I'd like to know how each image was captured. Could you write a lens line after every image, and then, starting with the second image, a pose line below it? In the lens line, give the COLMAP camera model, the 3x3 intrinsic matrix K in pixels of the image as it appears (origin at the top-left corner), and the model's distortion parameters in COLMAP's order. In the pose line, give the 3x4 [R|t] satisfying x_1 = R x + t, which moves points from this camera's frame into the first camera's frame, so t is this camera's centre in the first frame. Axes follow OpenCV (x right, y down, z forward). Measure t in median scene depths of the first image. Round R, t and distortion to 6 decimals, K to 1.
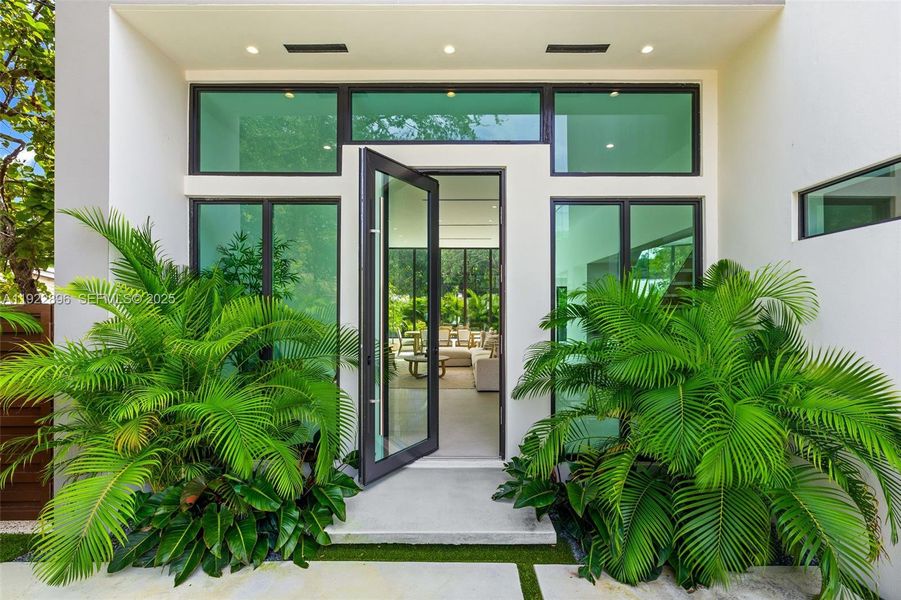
lens RADIAL K [[403.0, 0, 457.4], [0, 403.0, 310.9], [0, 0, 1]] dist [0.013508, 0.000115]
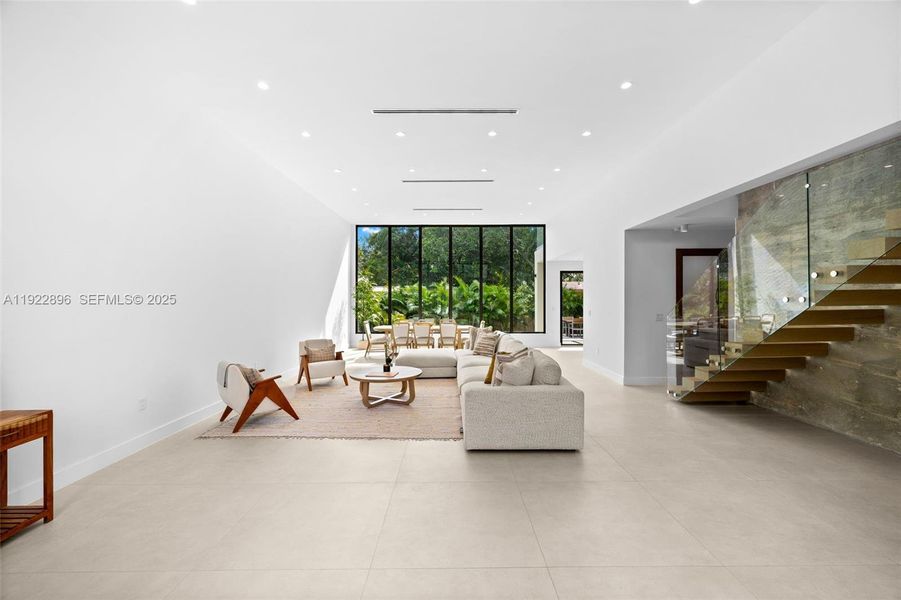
lens RADIAL K [[378.8, 0, 453.7], [0, 378.8, 298.9], [0, 0, 1]] dist [-0.001564, -0.000061]
pose [[0.999824, -0.000427, 0.018776, 0.023915], [0.000535, 0.999984, -0.005712, 0.003135], [-0.018773, 0.005721, 0.999807, 0.494904]]
